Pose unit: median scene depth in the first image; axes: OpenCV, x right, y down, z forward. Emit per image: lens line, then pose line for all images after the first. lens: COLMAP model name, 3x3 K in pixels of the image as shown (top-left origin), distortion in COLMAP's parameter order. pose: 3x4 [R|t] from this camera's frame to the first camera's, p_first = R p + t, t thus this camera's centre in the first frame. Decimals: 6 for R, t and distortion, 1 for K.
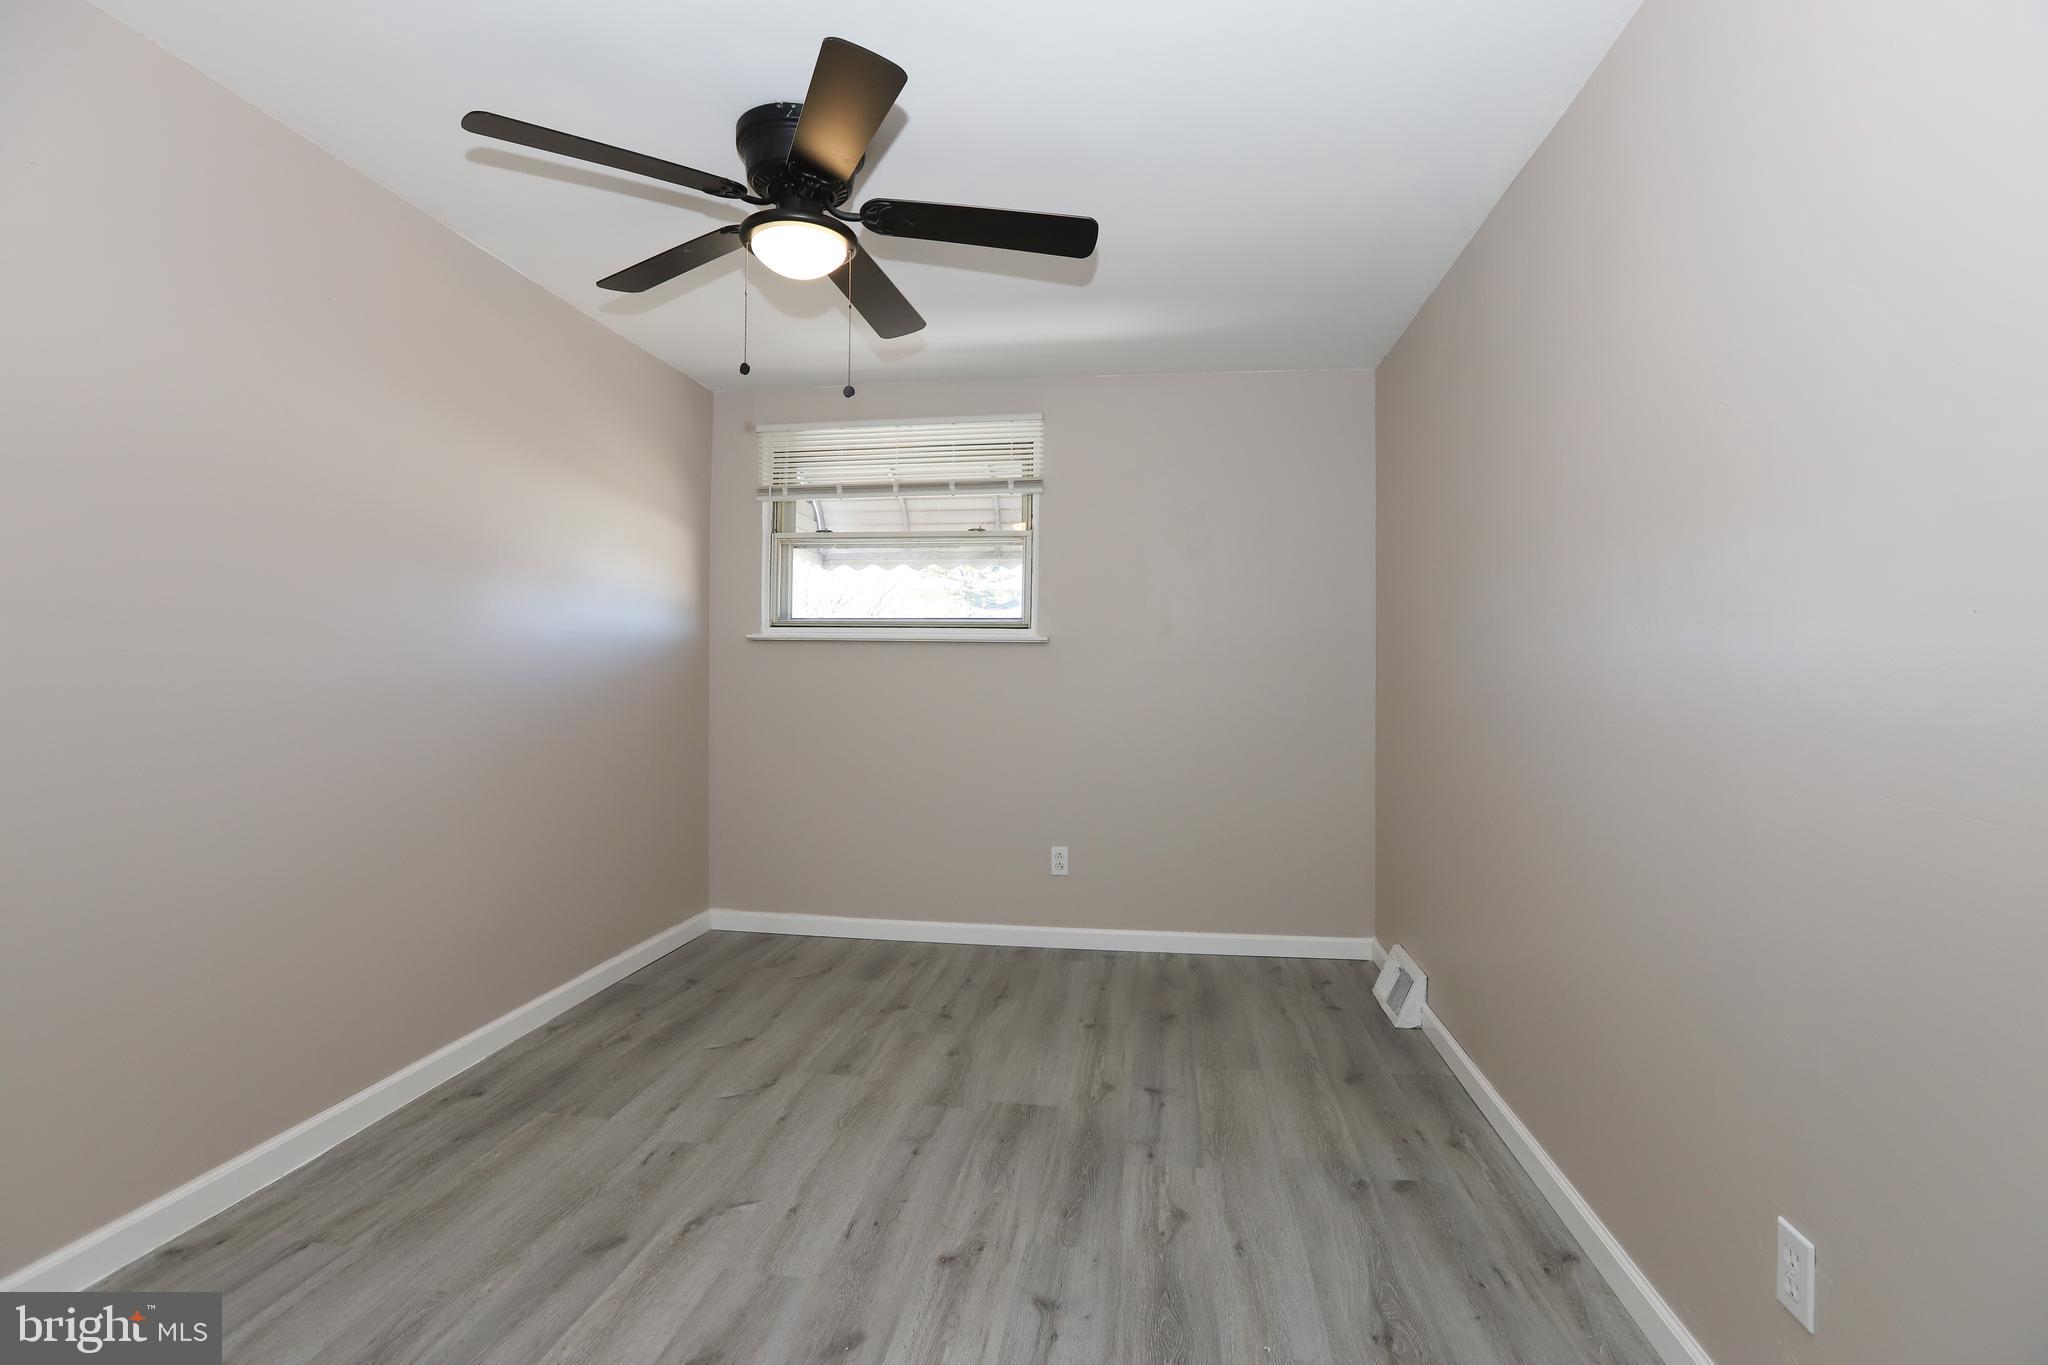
lens RADIAL K [[938.4, 0, 997.1], [0, 938.4, 638.7], [0, 0, 1]] dist [-0.049113, 0.015571]
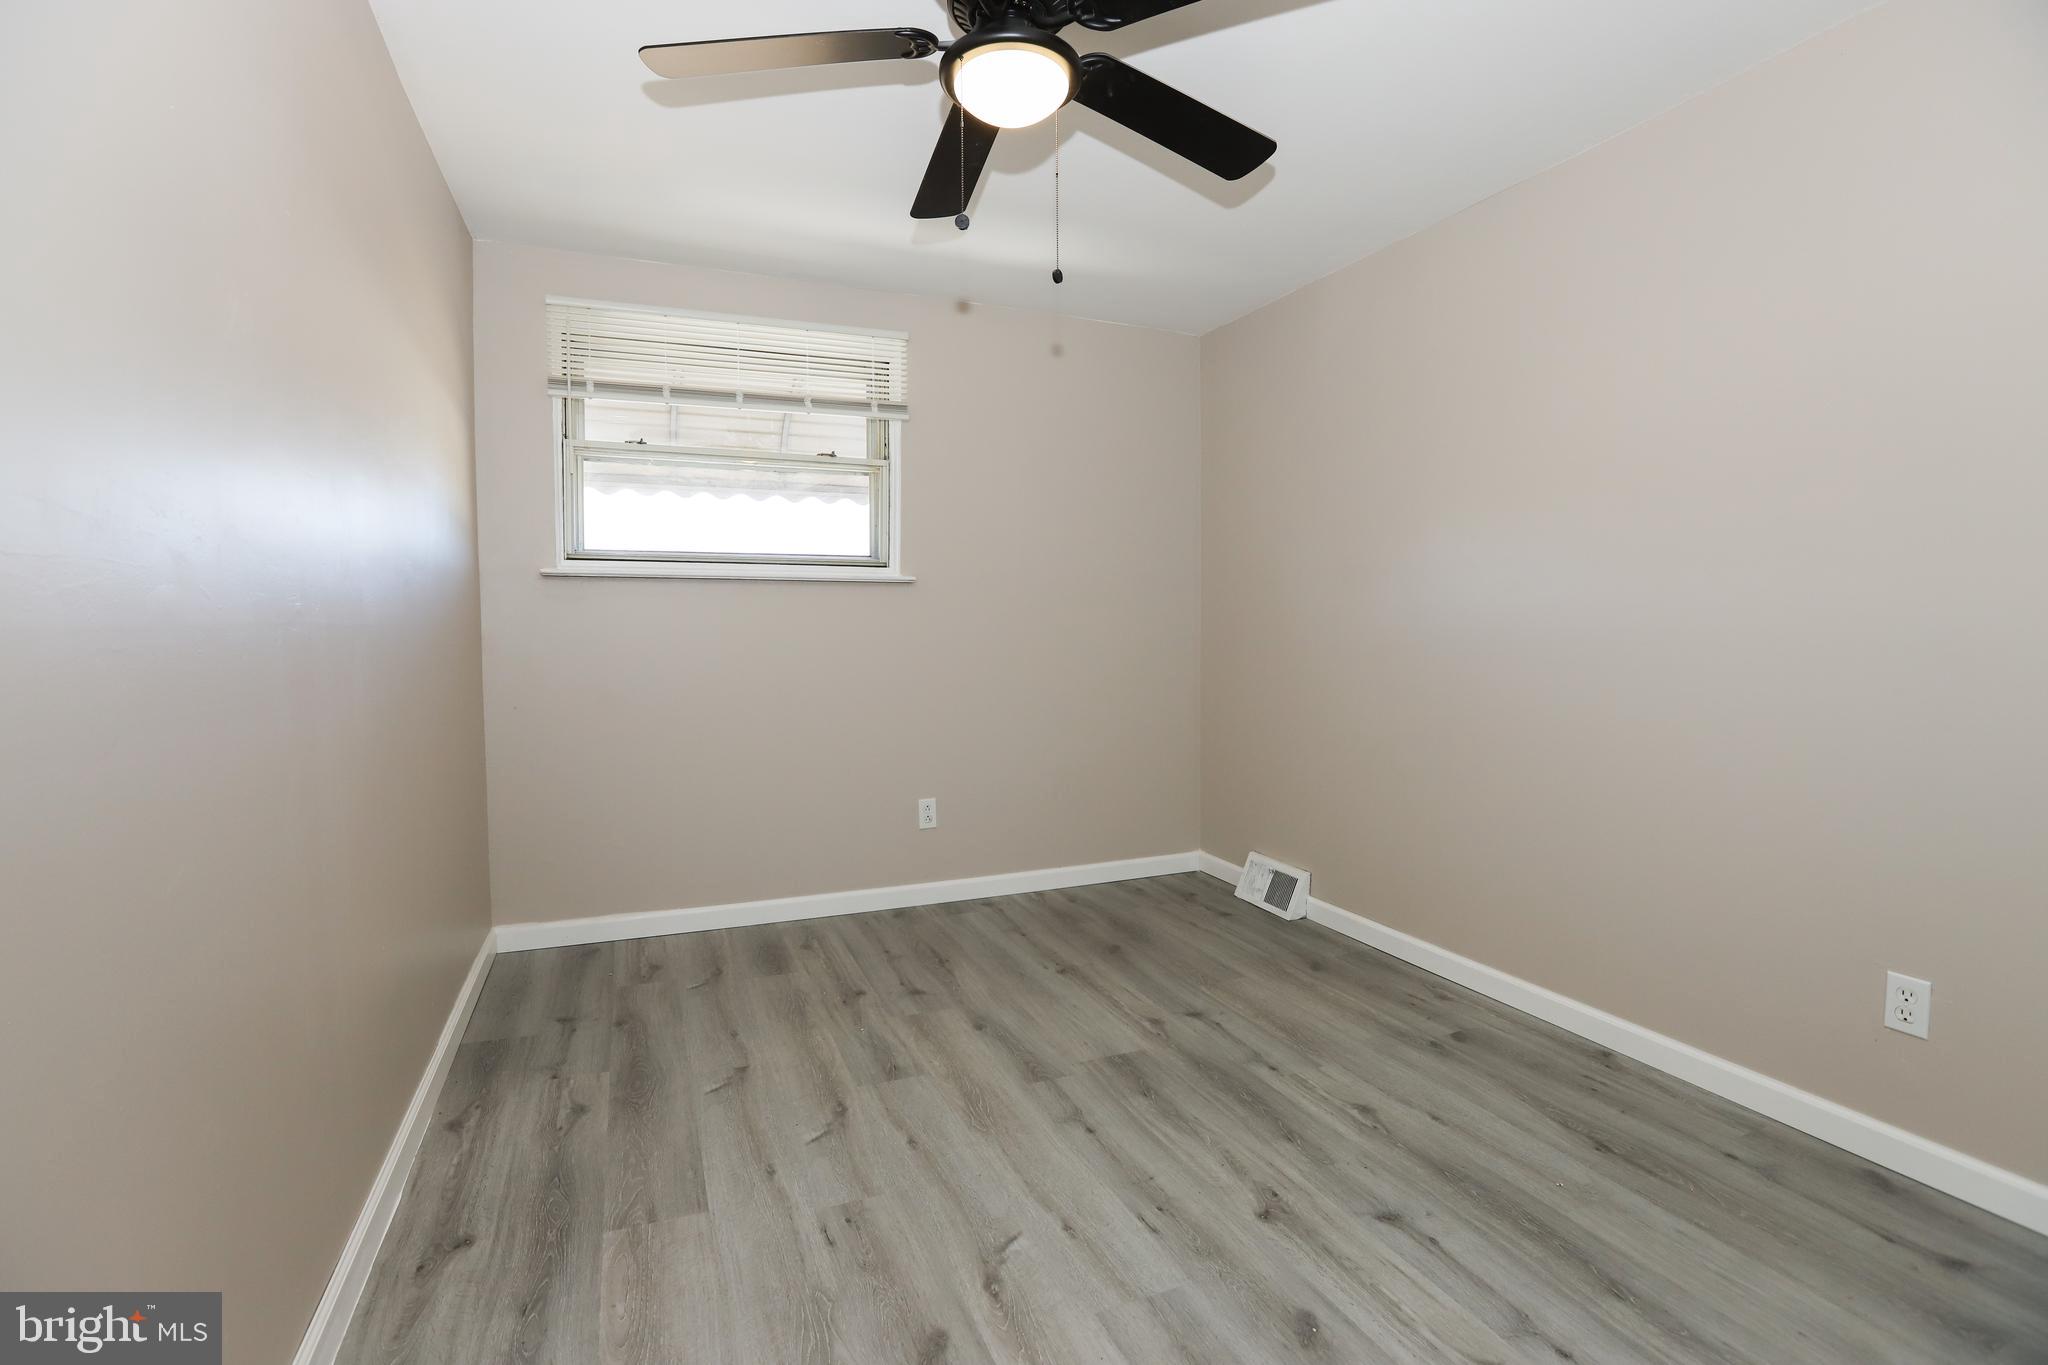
lens RADIAL K [[938.4, 0, 996.7], [0, 938.4, 641.0], [0, 0, 1]] dist [-0.049113, 0.015571]
pose [[0.858459, -0.018719, 0.512541, -0.499552], [-0.010378, 0.998495, 0.053849, 0.015157], [-0.512778, -0.051547, 0.856973, 0.222664]]
